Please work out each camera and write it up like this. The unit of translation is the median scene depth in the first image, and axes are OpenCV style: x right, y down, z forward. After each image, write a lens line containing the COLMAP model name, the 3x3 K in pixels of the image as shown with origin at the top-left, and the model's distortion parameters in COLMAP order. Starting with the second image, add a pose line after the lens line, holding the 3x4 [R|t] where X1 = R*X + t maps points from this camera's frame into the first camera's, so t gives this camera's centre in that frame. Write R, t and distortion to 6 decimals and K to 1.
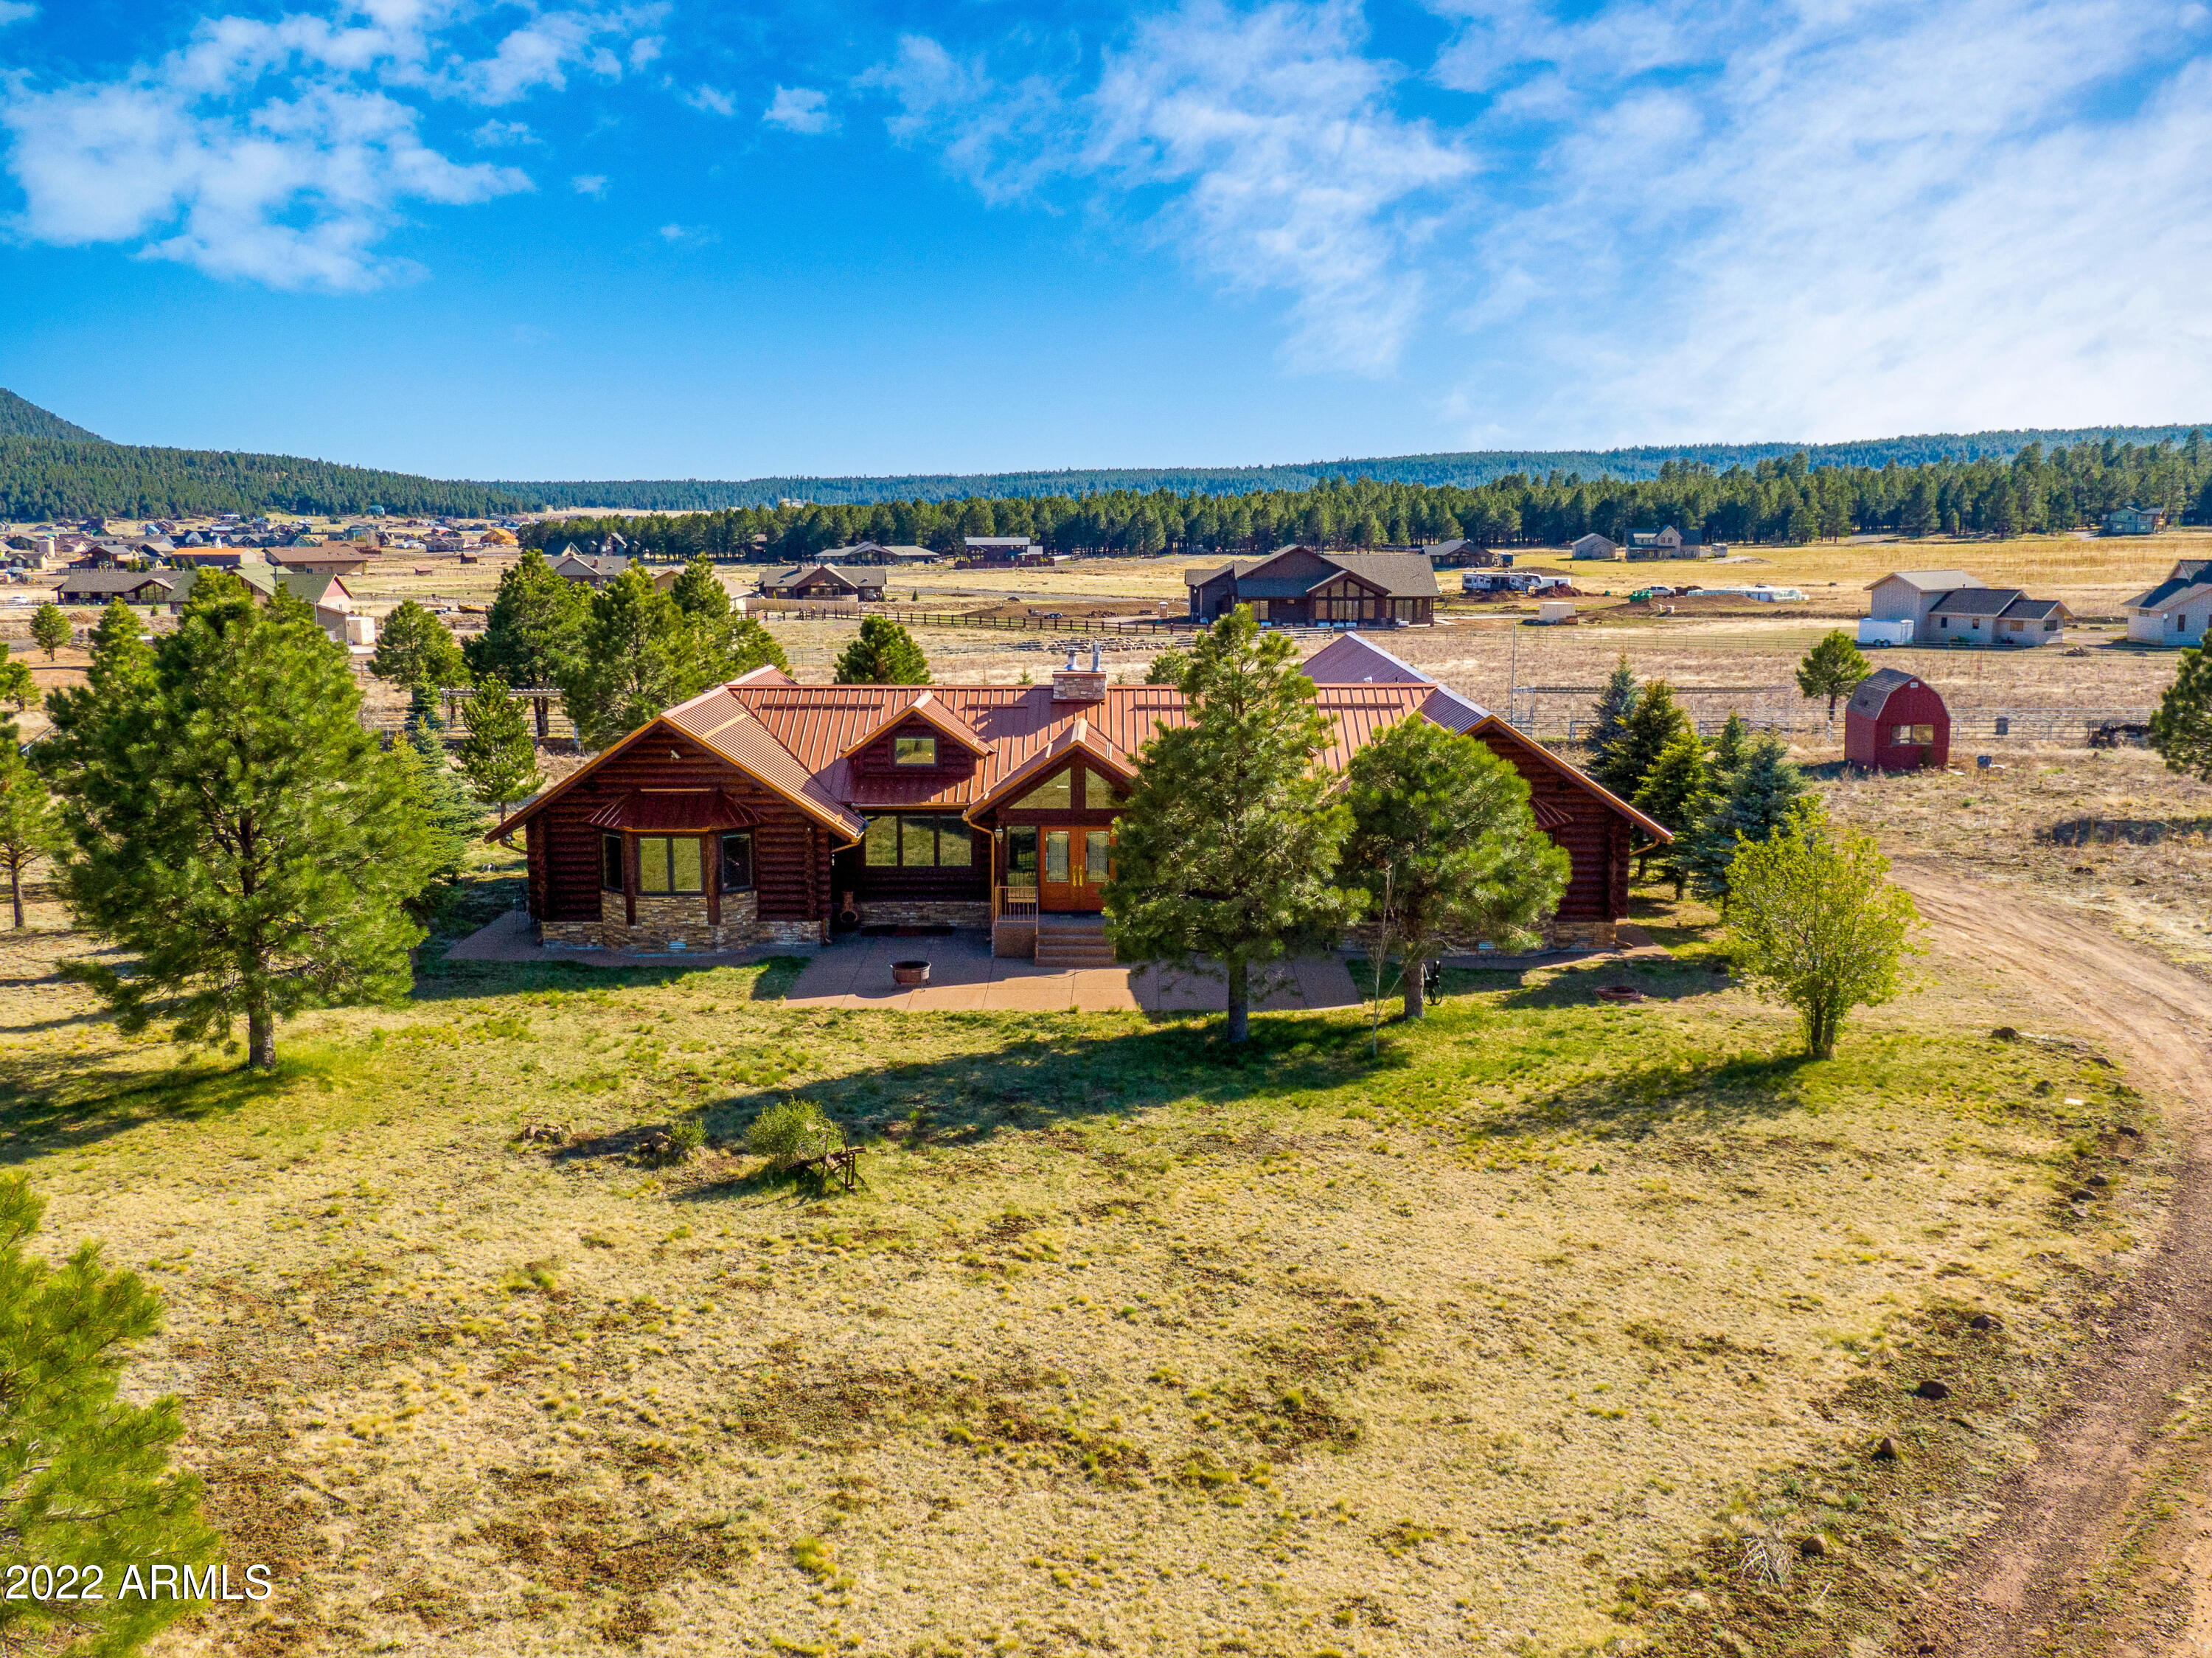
lens RADIAL K [[2172.5, 0, 1109.5], [0, 2172.5, 858.6], [0, 0, 1]] dist [0.019524, 0.019369]
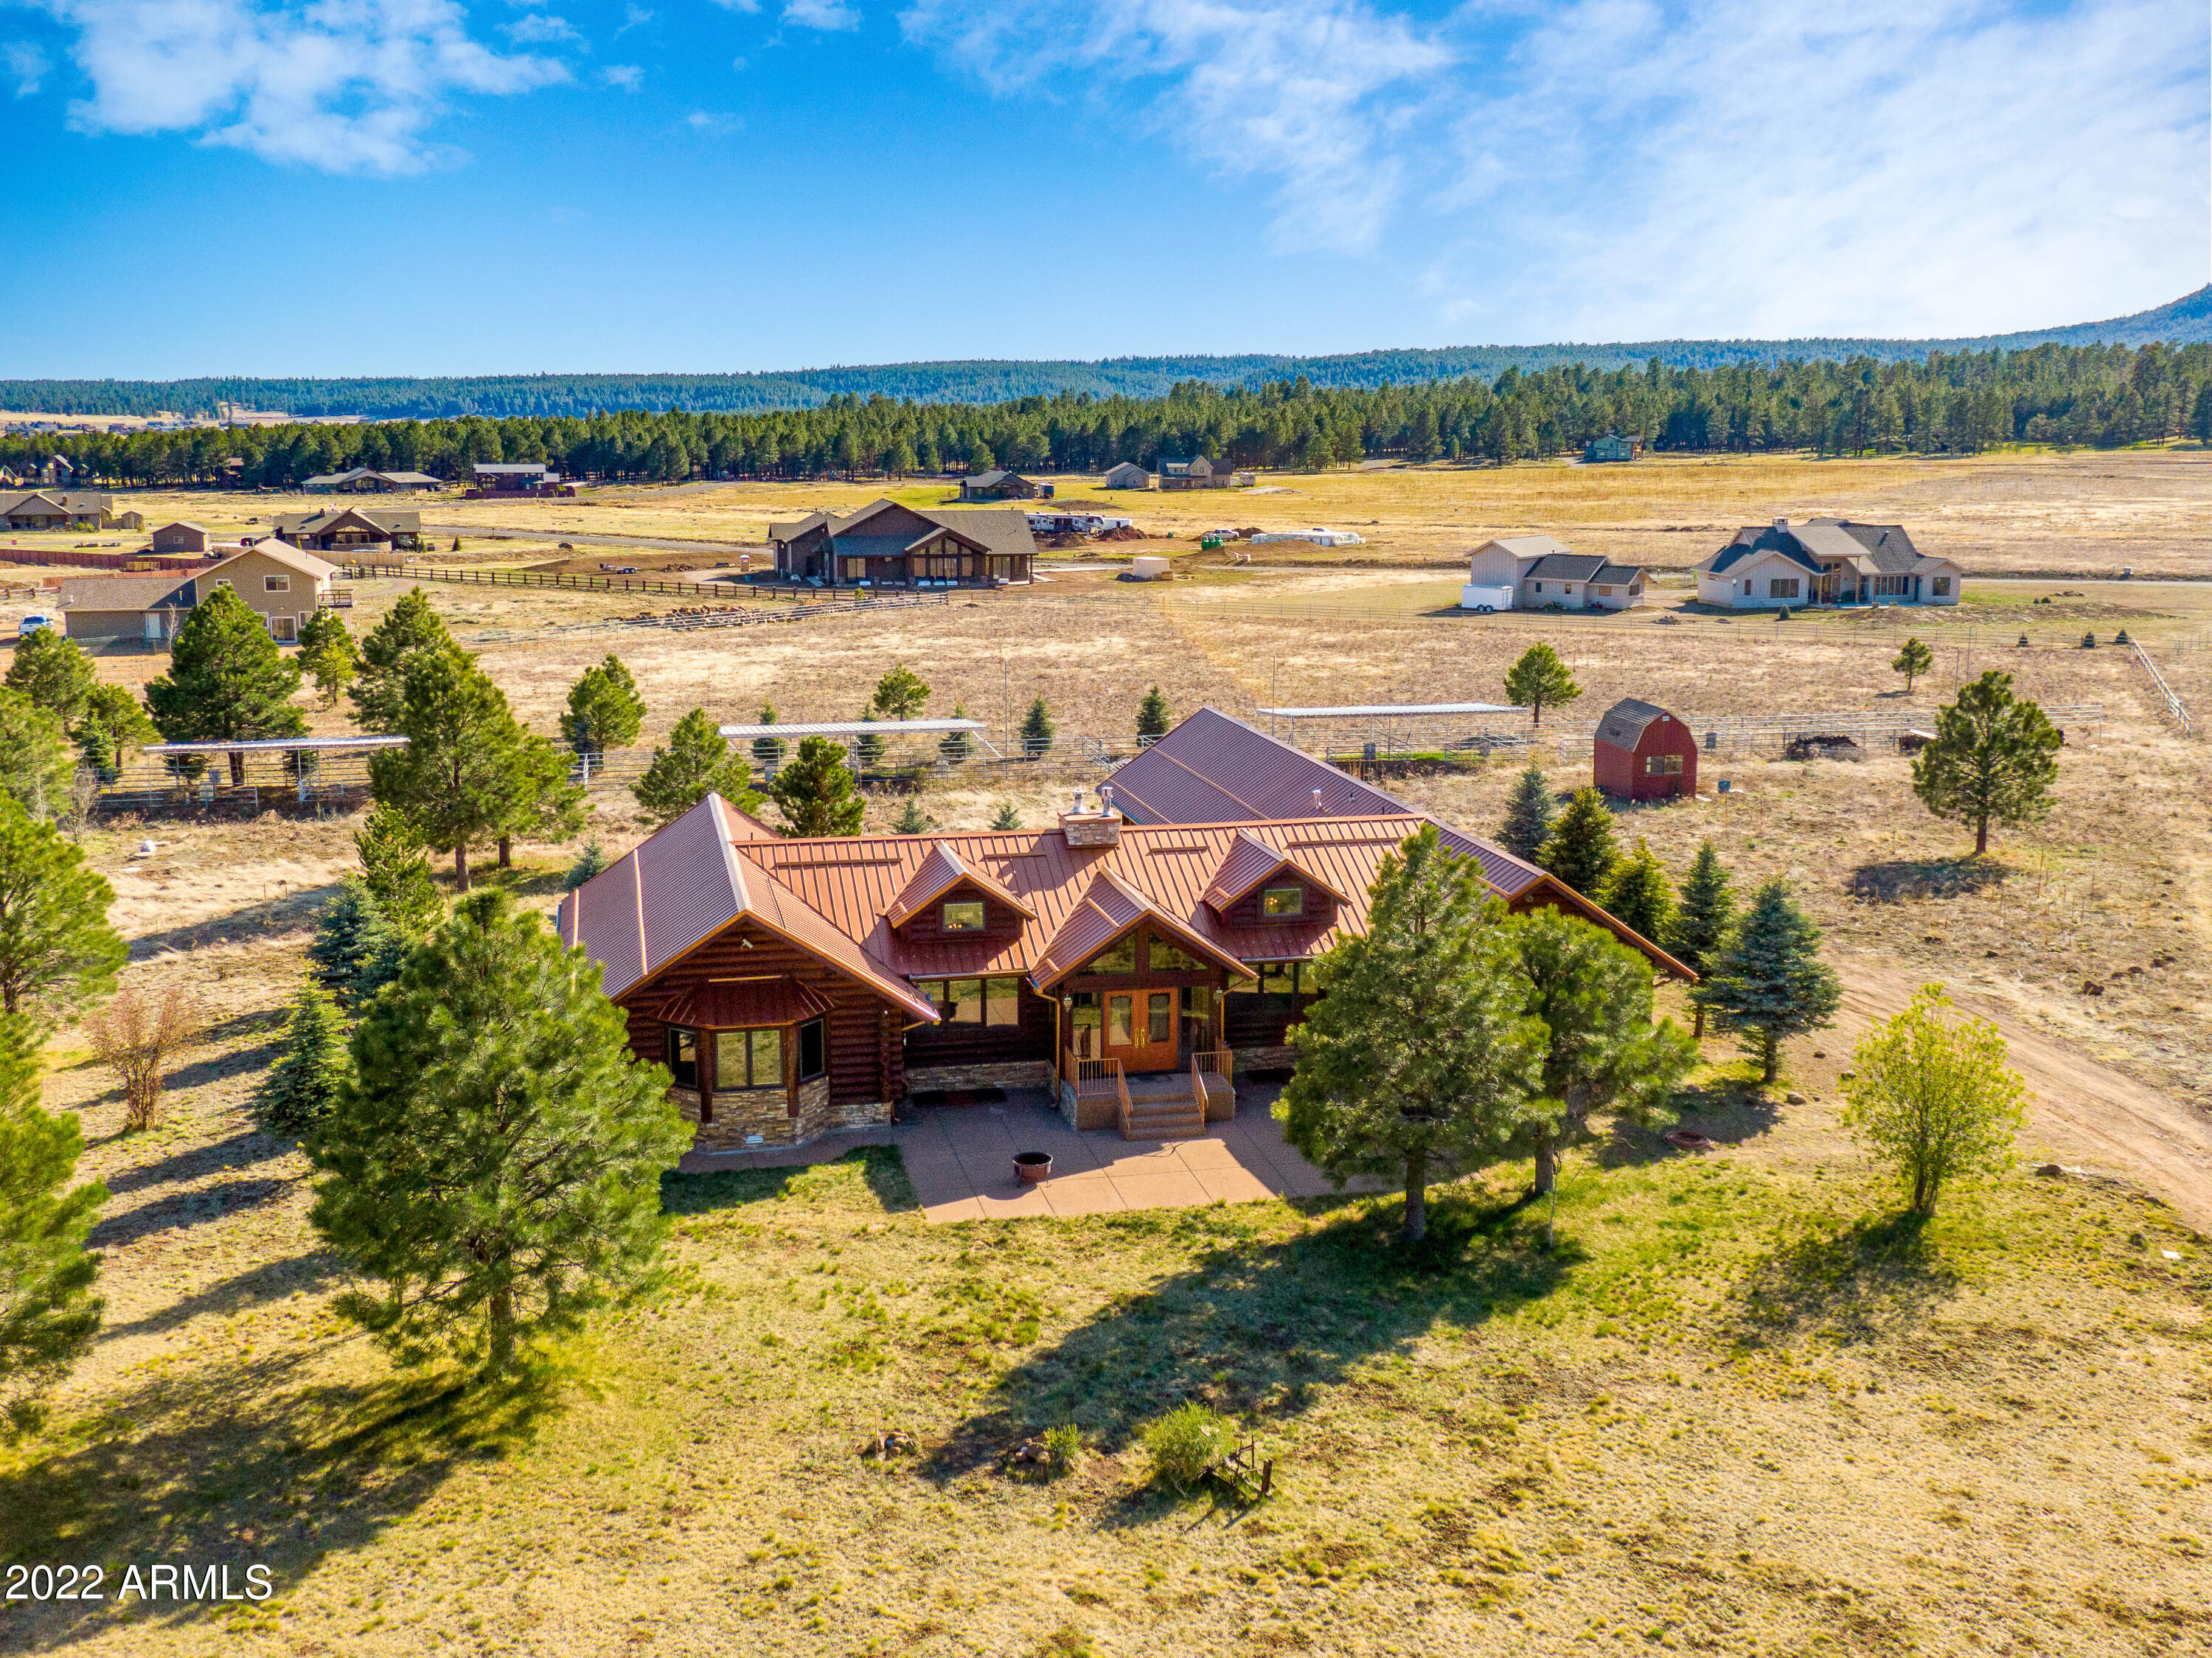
lens RADIAL K [[2213.1, 0, 1117.7], [0, 2213.1, 836.2], [0, 0, 1]] dist [0.033019, -0.011160]
pose [[0.973587, -0.038423, 0.225061, -0.060950], [0.032263, 0.998999, 0.030987, -0.028429], [-0.226026, -0.022908, 0.973852, 0.001399]]
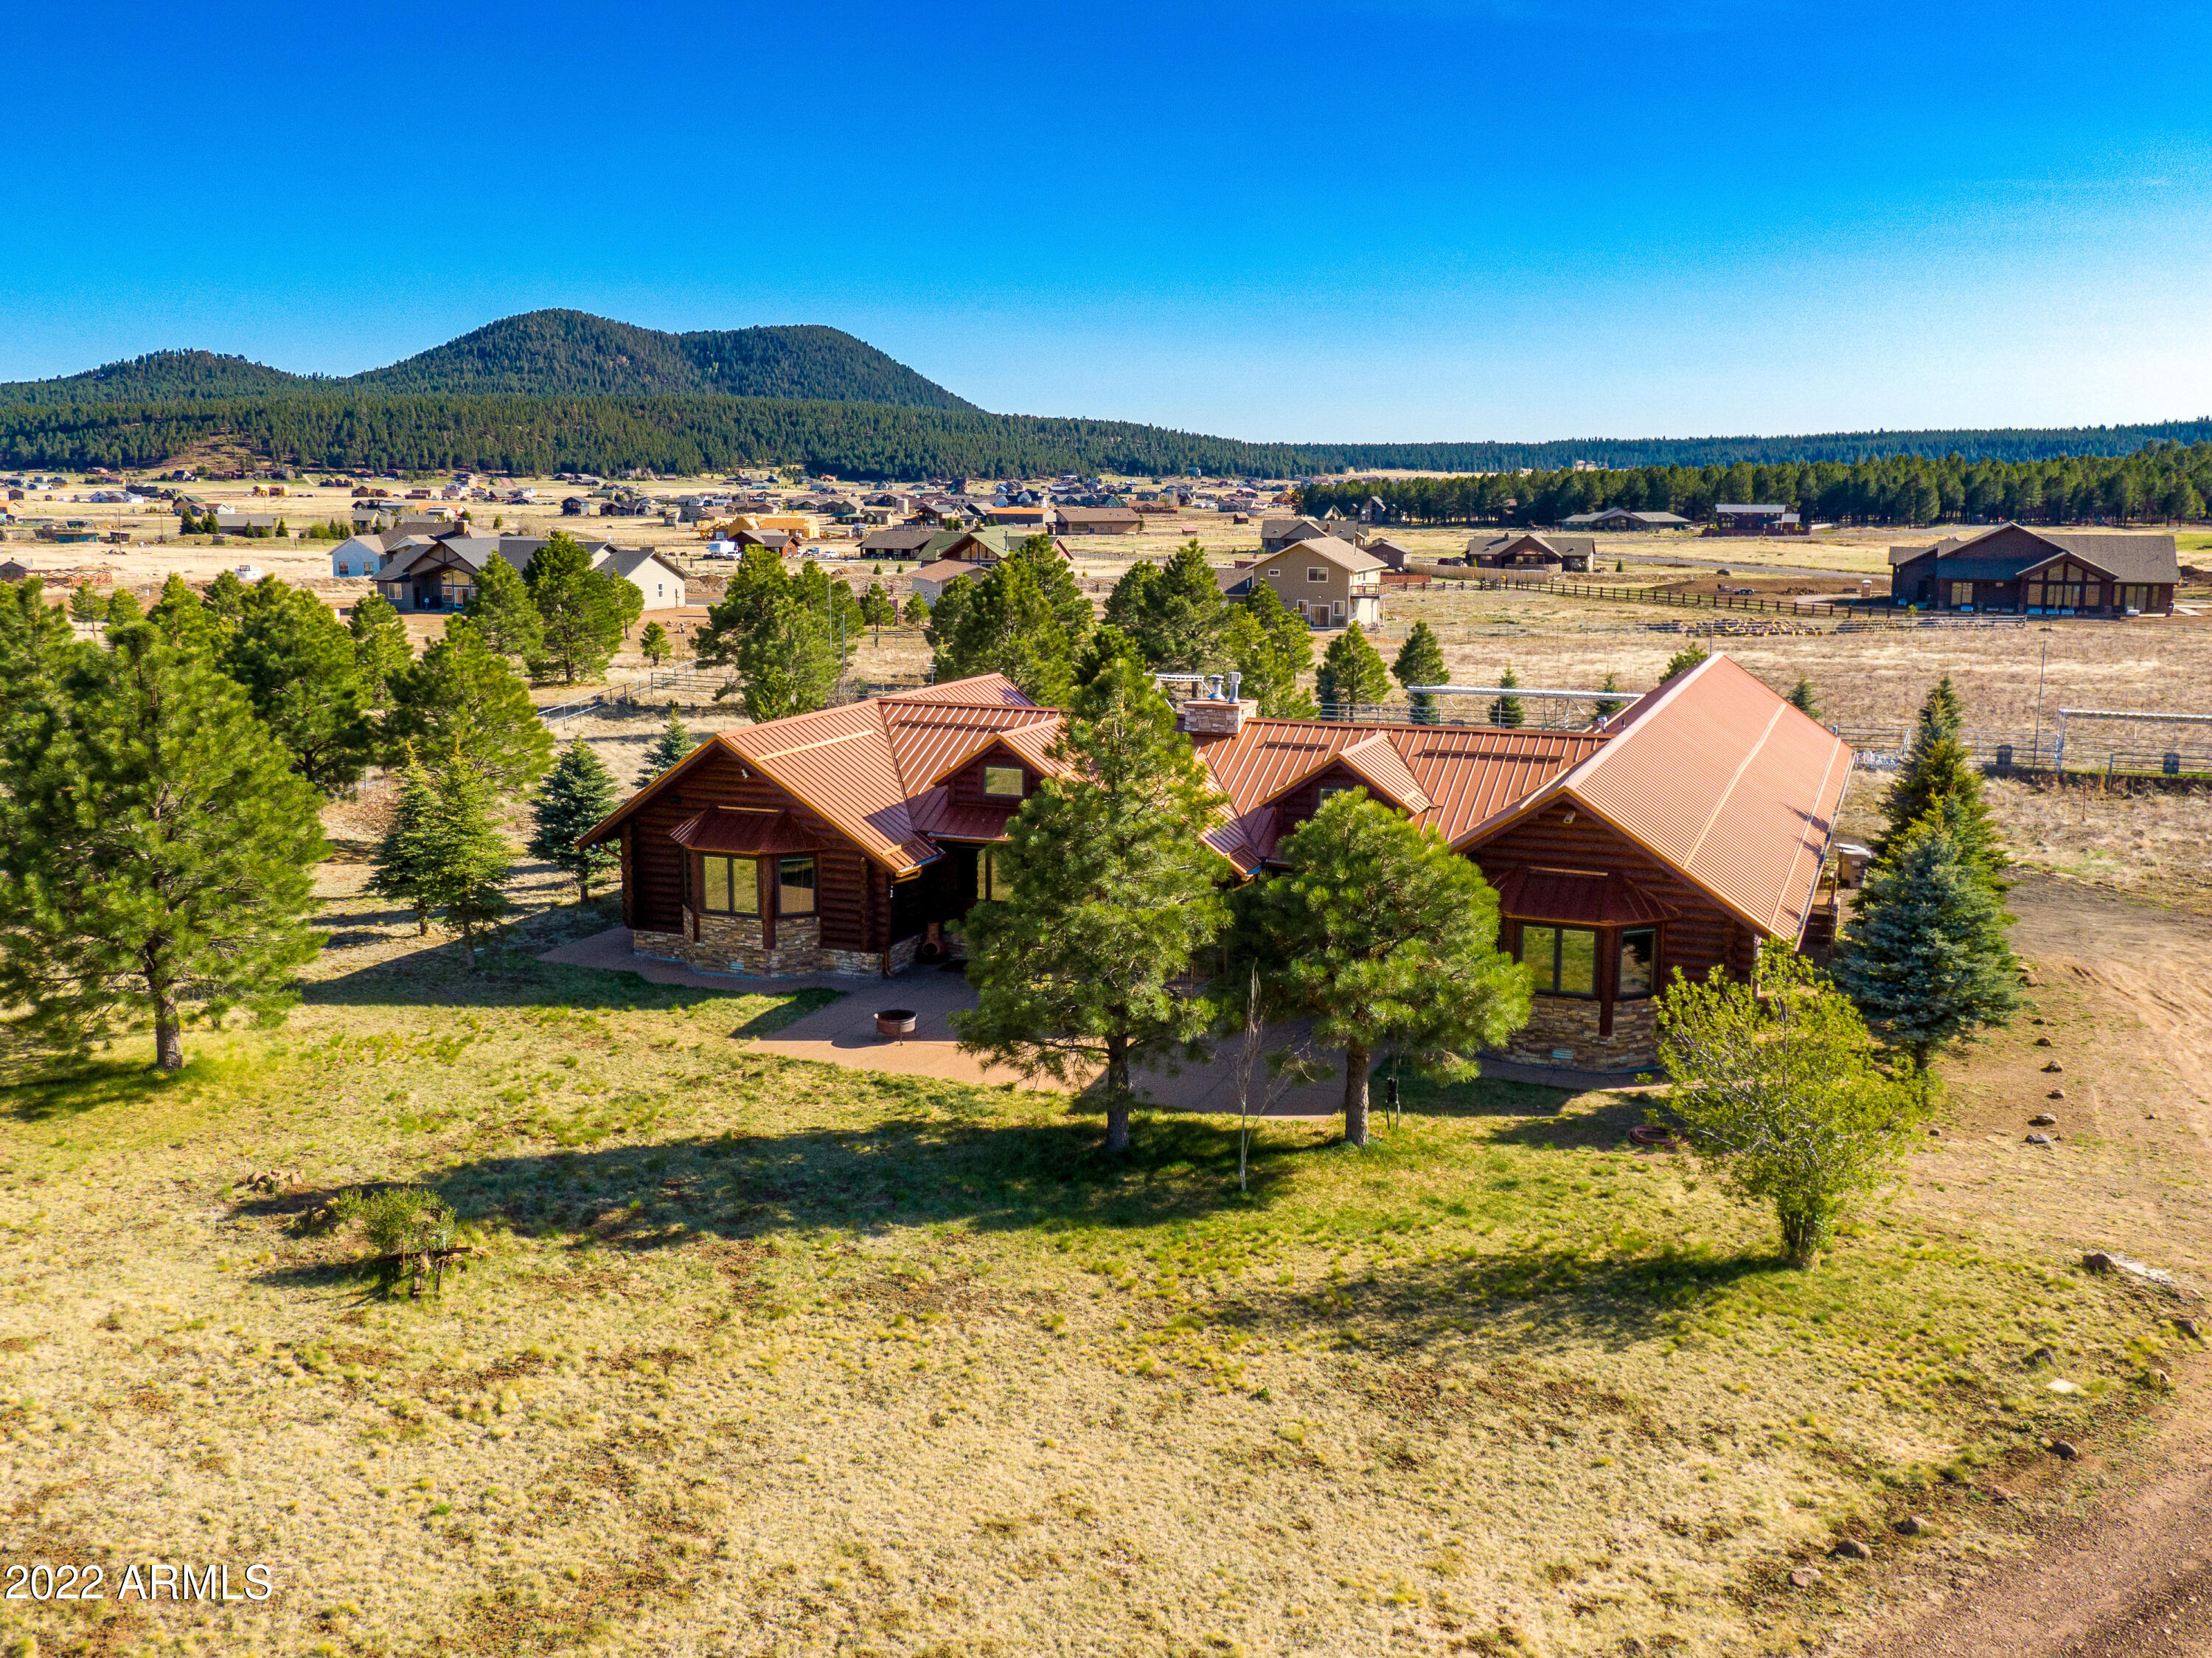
lens RADIAL K [[2076.5, 0, 1079.3], [0, 2076.5, 877.2], [0, 0, 1]] dist [0.050237, -0.084654]
pose [[0.929352, 0.076983, -0.361080, 0.067701], [-0.064912, 0.996855, 0.045460, -0.012730], [0.363444, -0.018810, 0.931426, 0.040549]]
